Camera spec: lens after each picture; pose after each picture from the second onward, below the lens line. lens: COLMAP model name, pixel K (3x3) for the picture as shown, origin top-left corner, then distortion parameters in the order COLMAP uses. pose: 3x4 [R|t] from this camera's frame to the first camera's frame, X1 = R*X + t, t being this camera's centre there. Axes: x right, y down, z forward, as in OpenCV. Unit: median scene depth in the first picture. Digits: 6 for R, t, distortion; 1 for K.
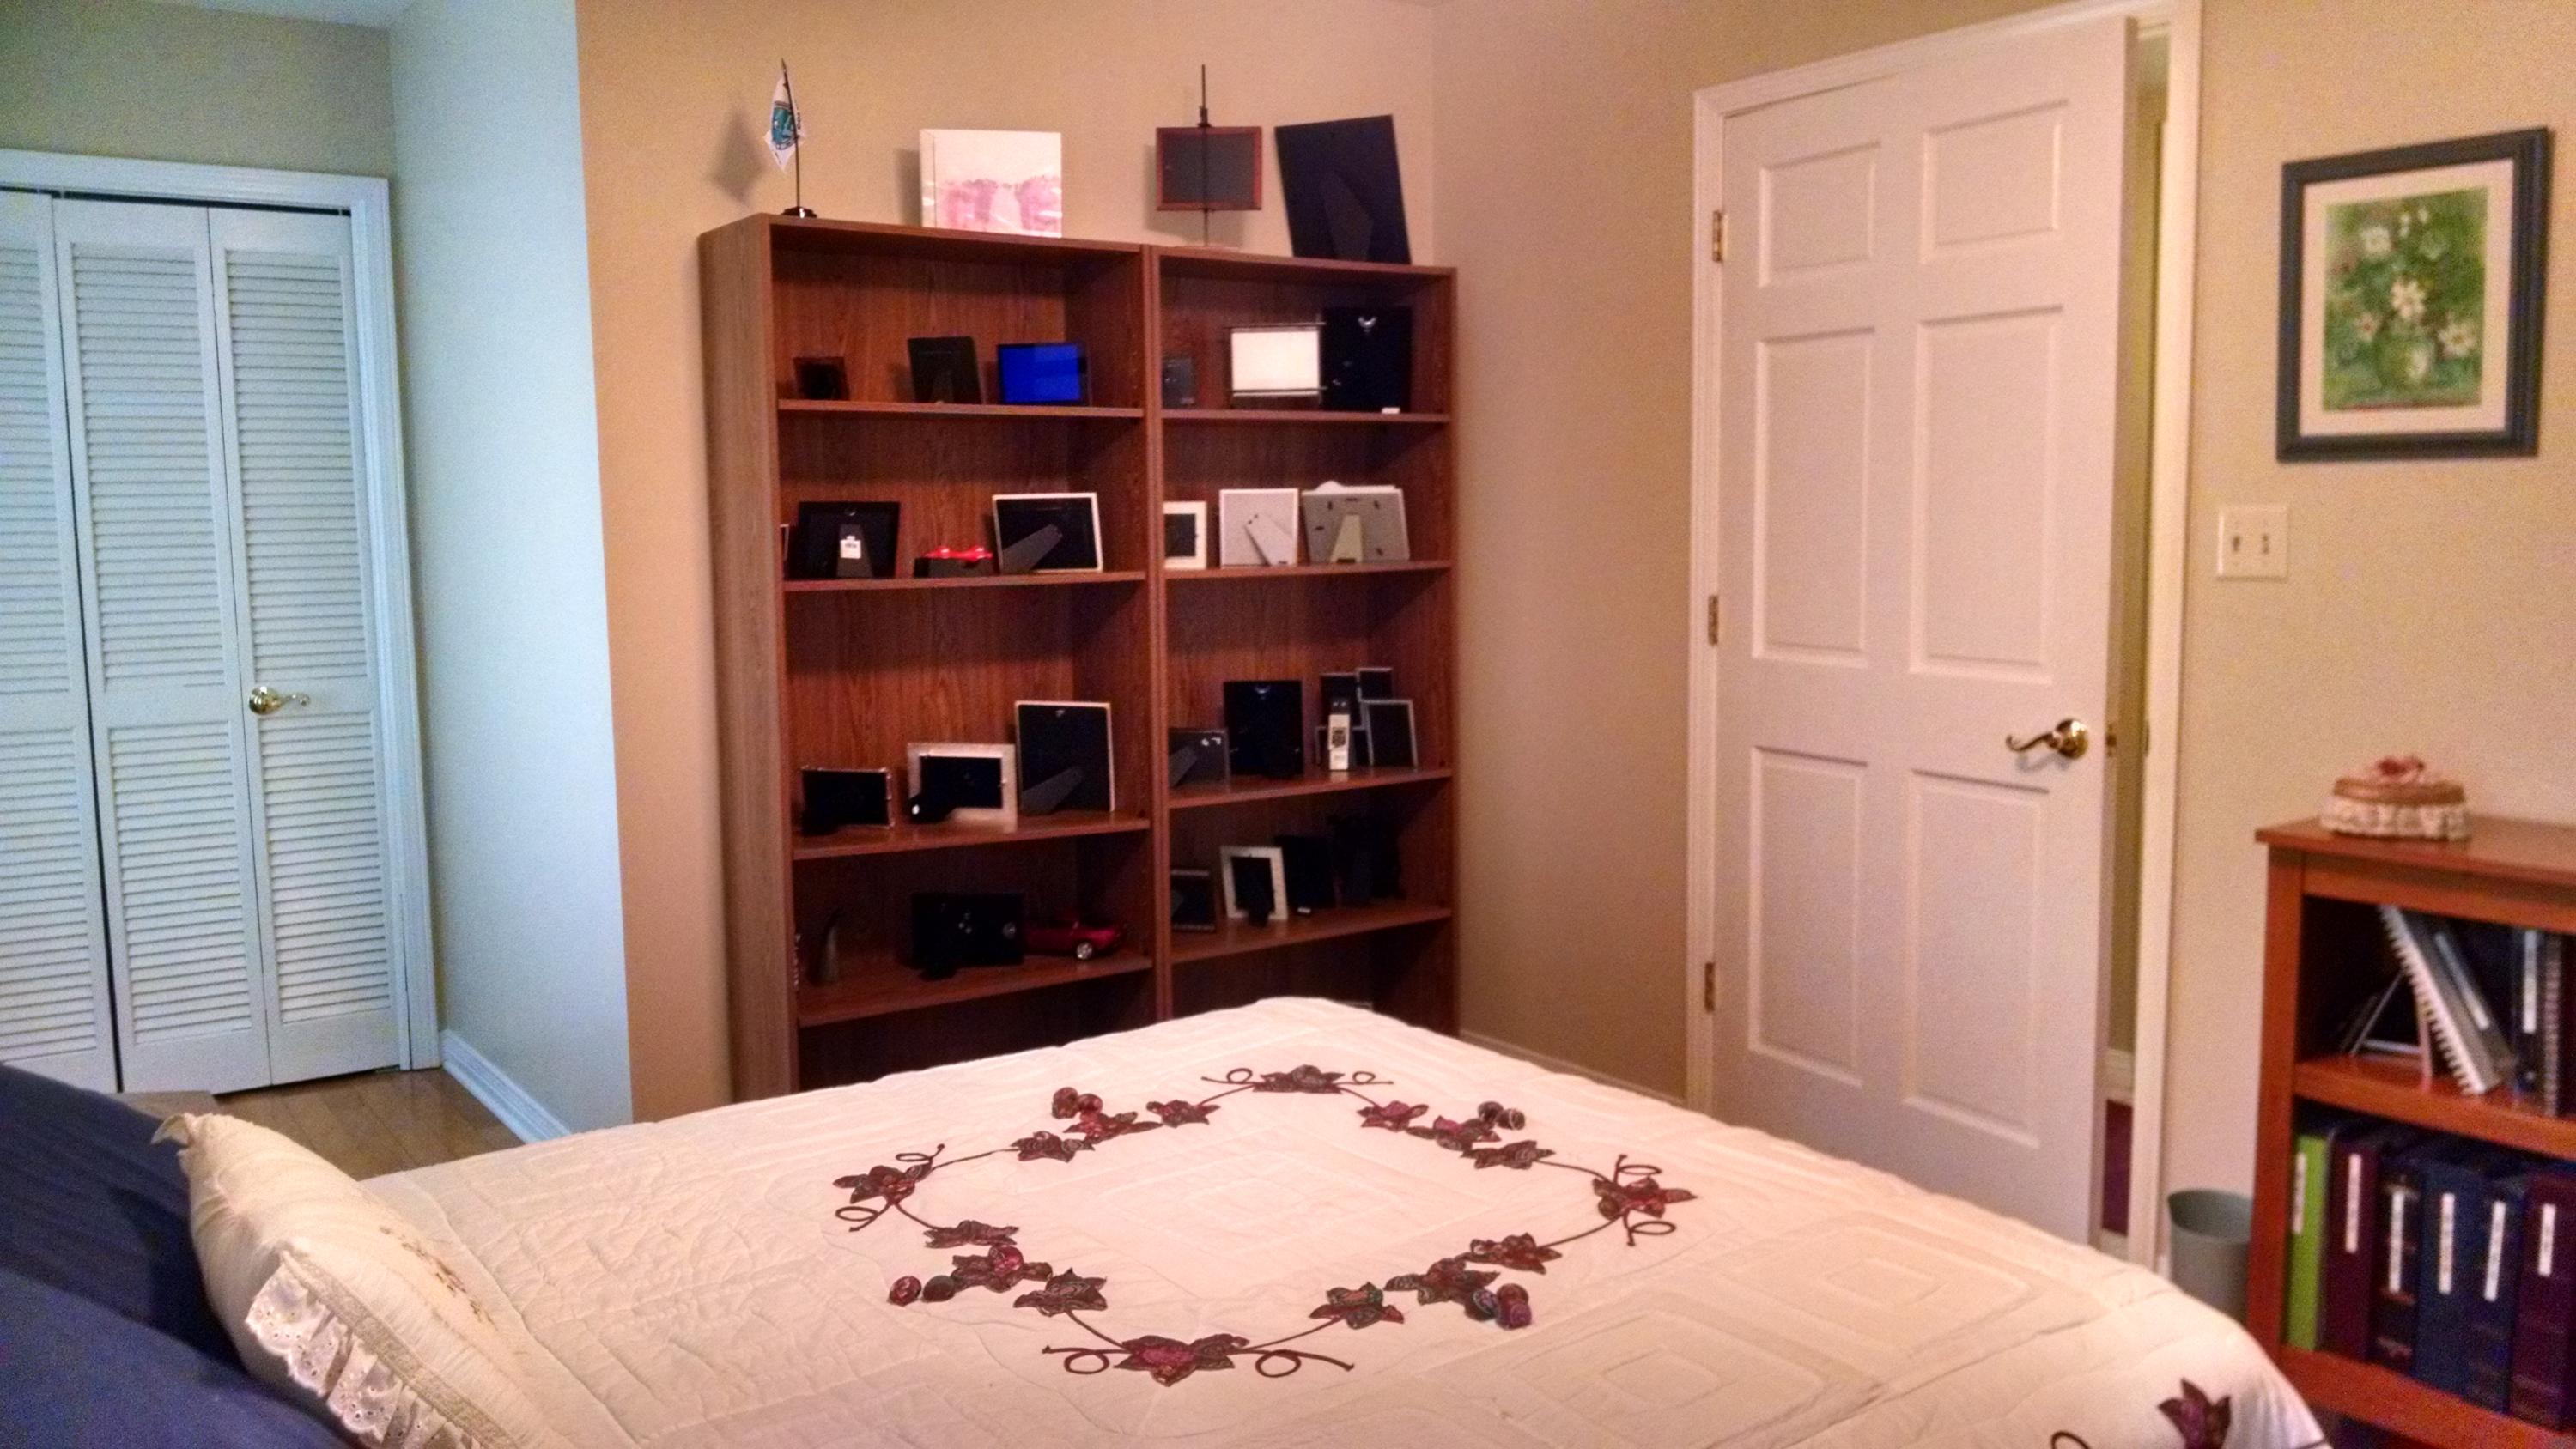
lens RADIAL K [[1938.7, 0, 1283.1], [0, 1938.7, 718.3], [0, 0, 1]] dist [0.045483, -0.078330]
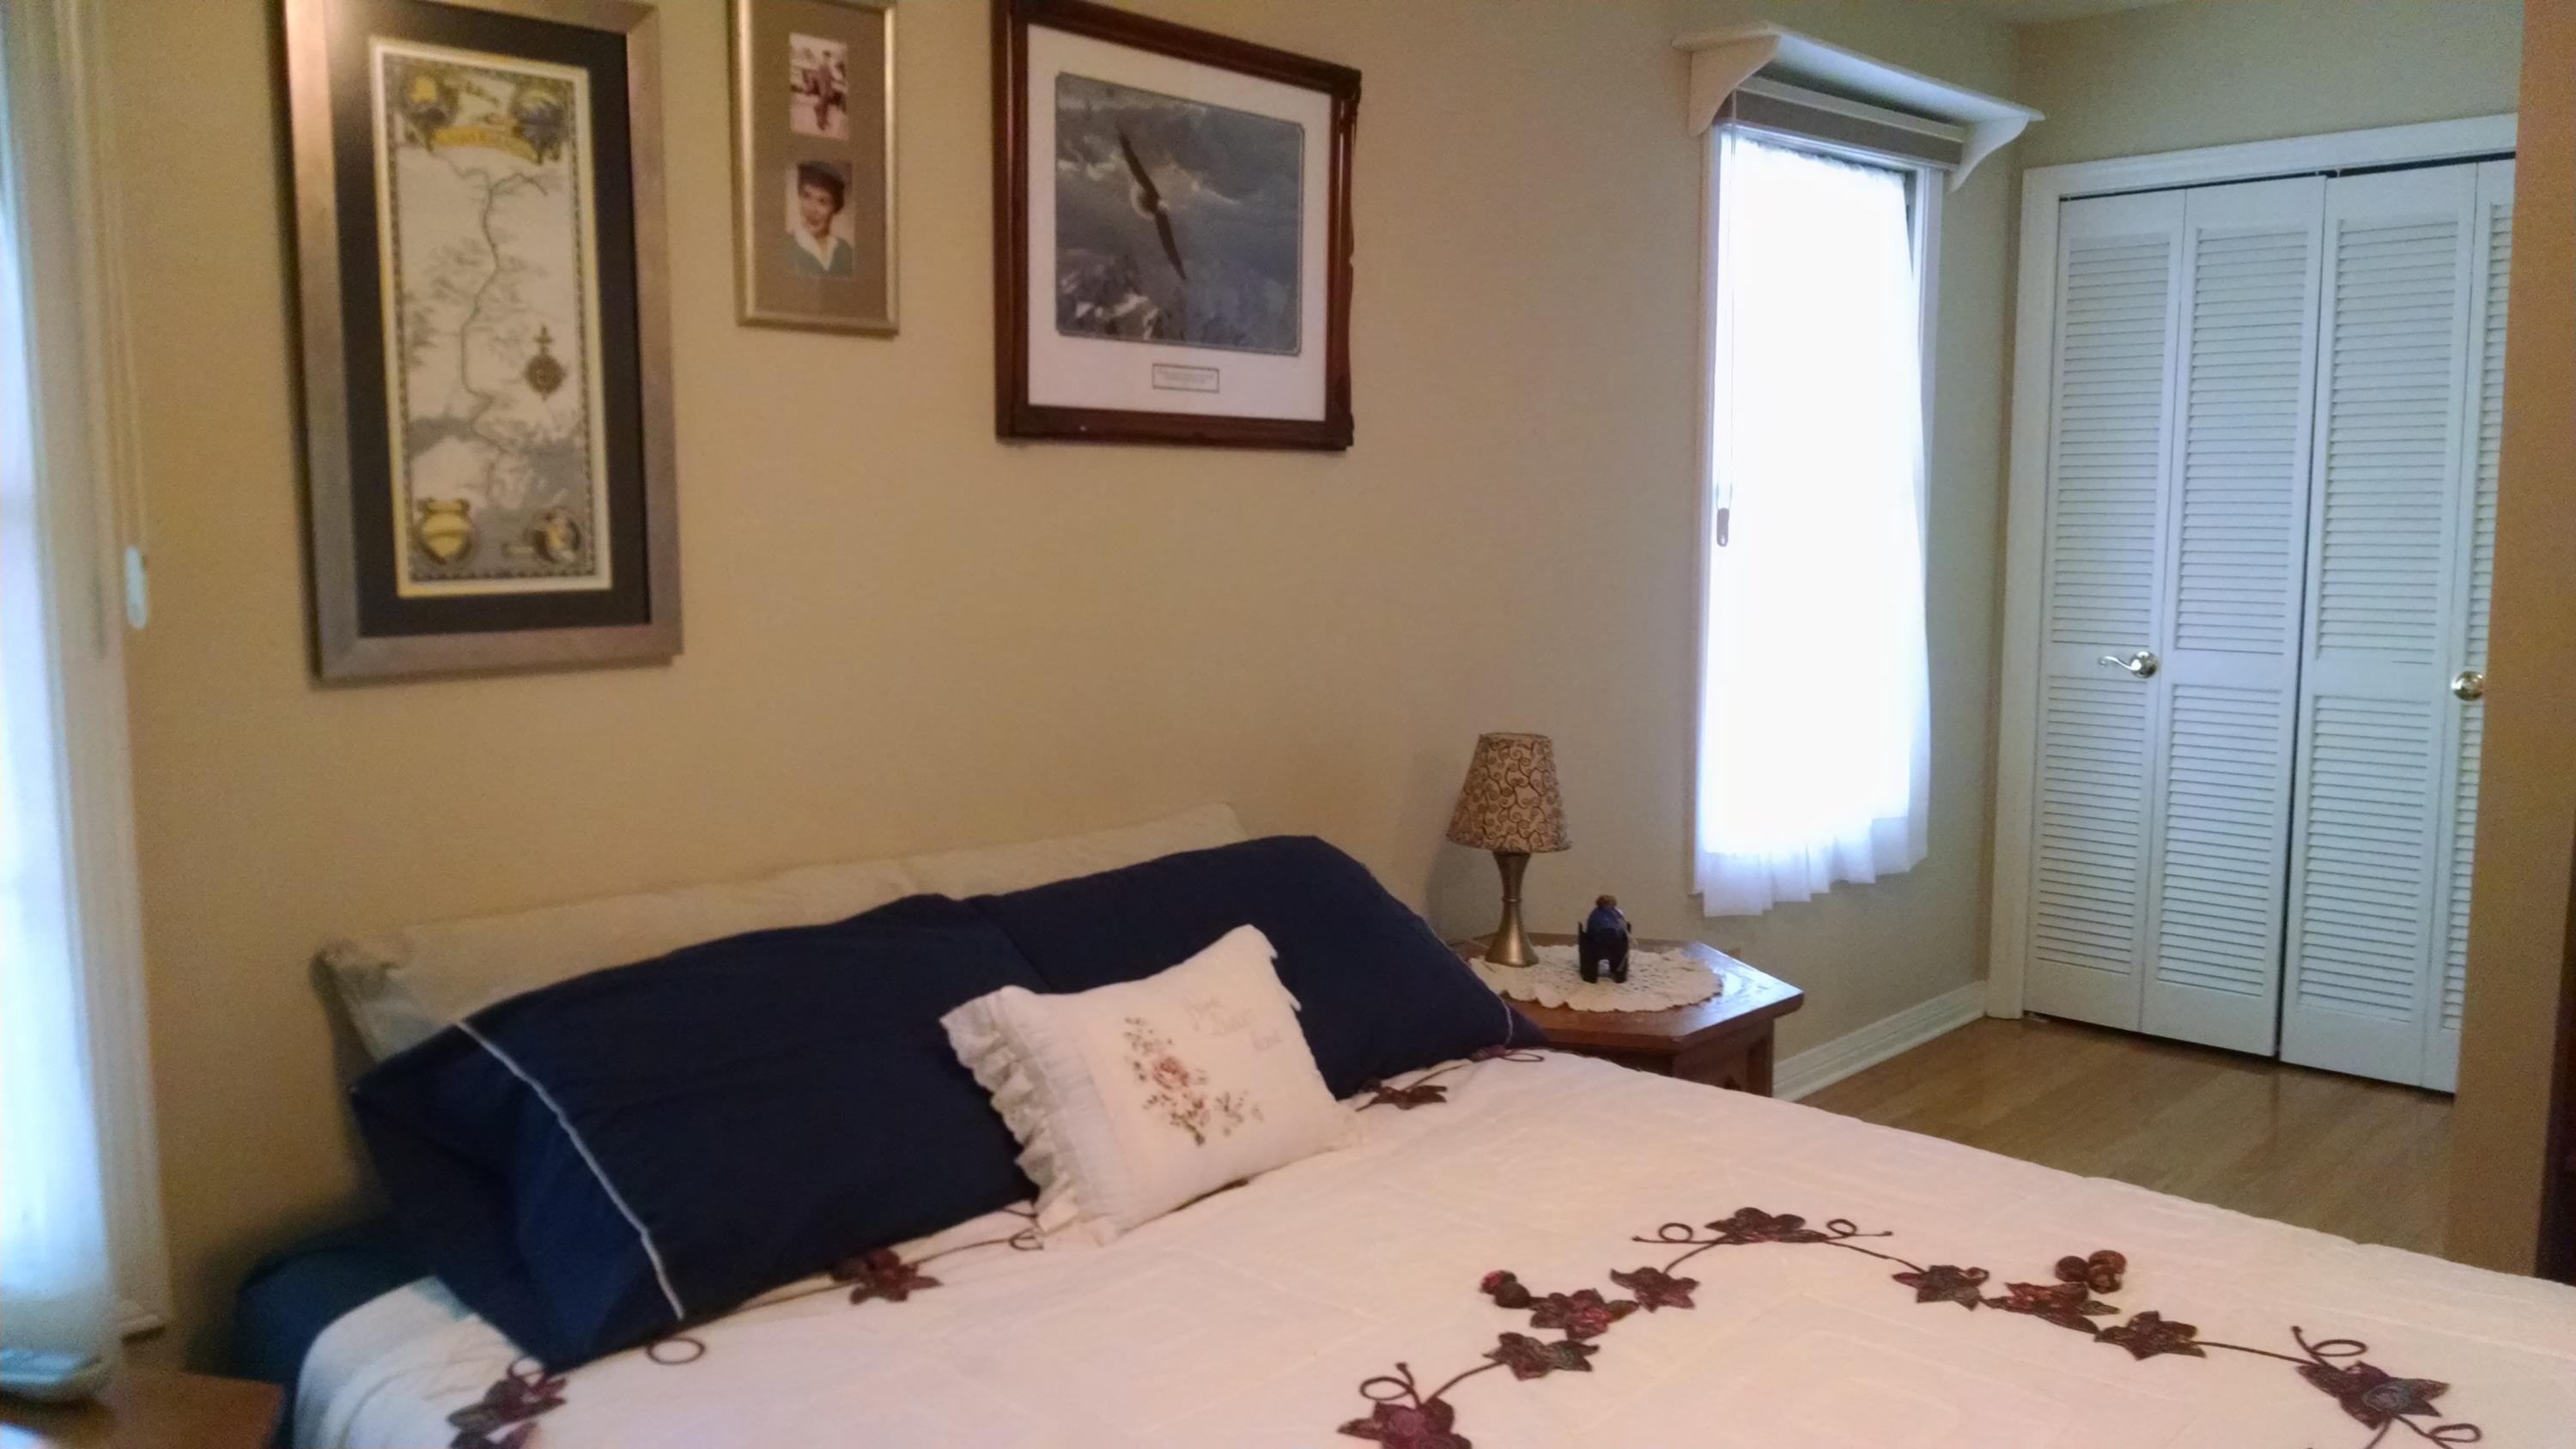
lens RADIAL K [[1932.5, 0, 1298.3], [0, 1932.5, 727.5], [0, 0, 1]] dist [0.048860, -0.094630]
pose [[0.181274, 0.124905, -0.975468, 0.594160], [-0.099094, 0.989173, 0.108245, -0.070836], [0.978427, 0.077041, 0.191688, 0.560353]]
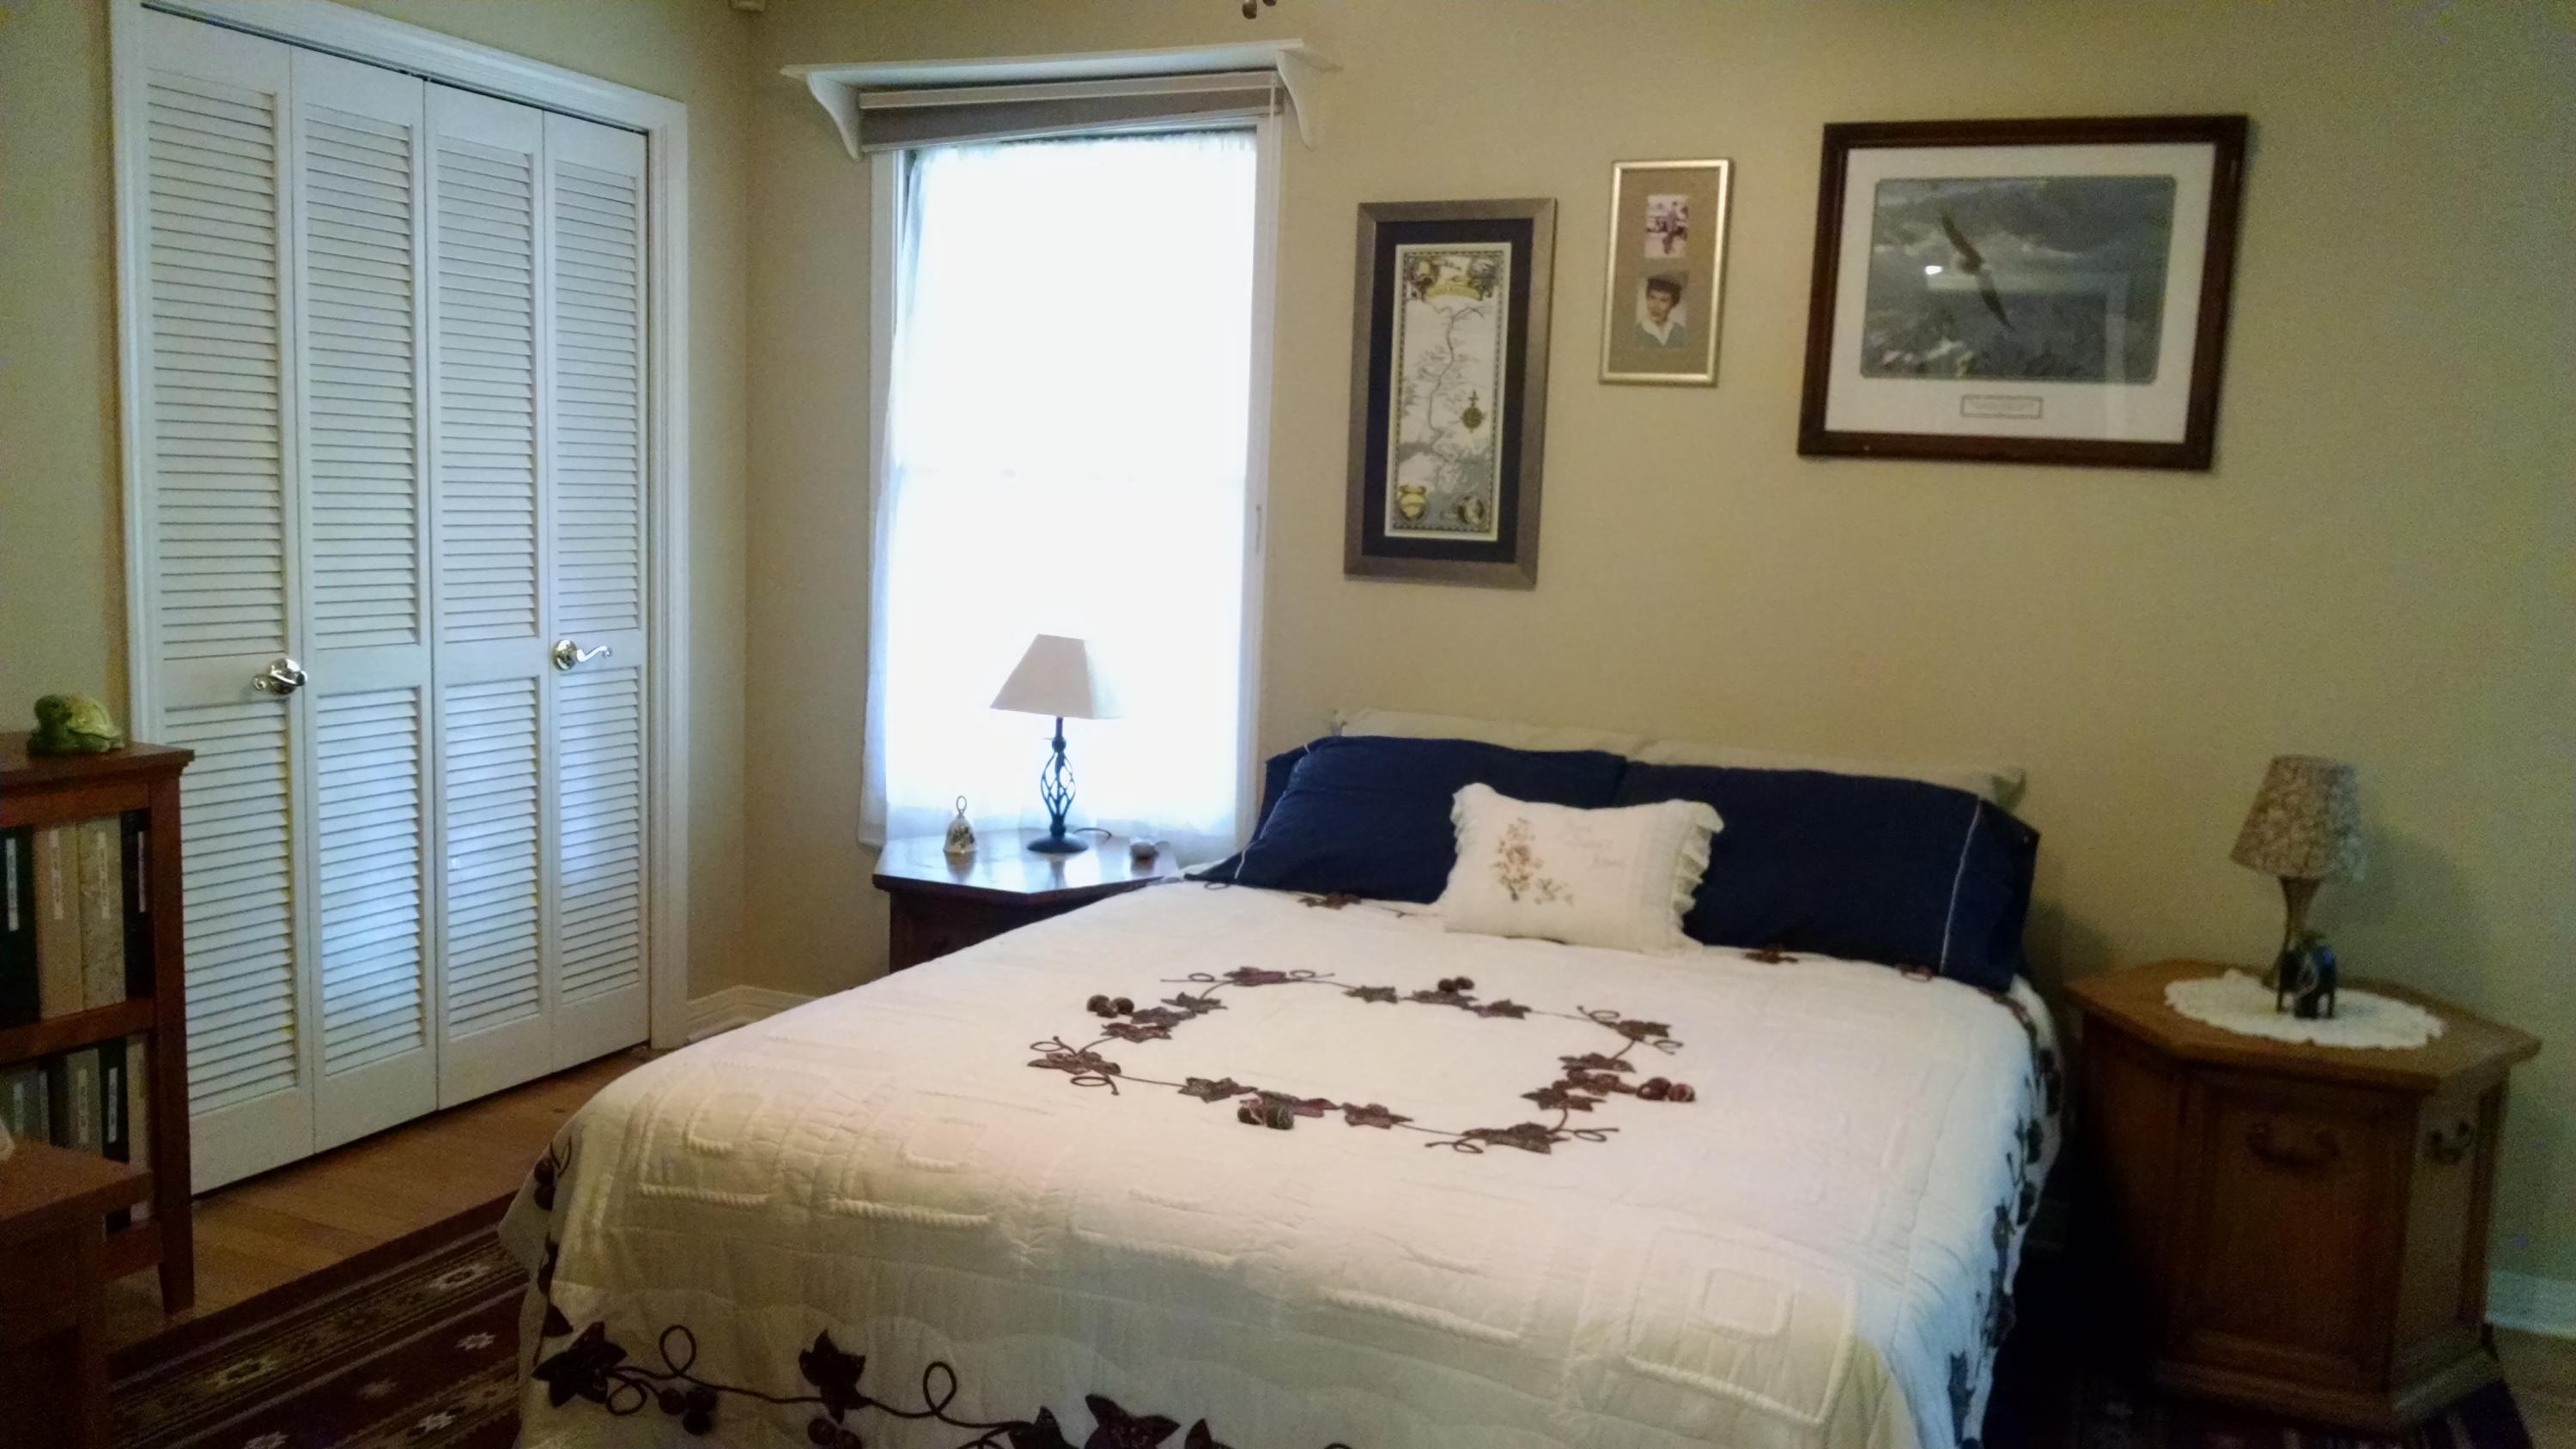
lens RADIAL K [[1986.4, 0, 1285.8], [0, 1986.4, 753.5], [0, 0, 1]] dist [0.048711, -0.187613]
pose [[-0.860796, 0.049364, -0.506551, 0.611788], [-0.078411, 0.970539, 0.227827, -0.203907], [0.502874, 0.235831, -0.831566, 1.828895]]
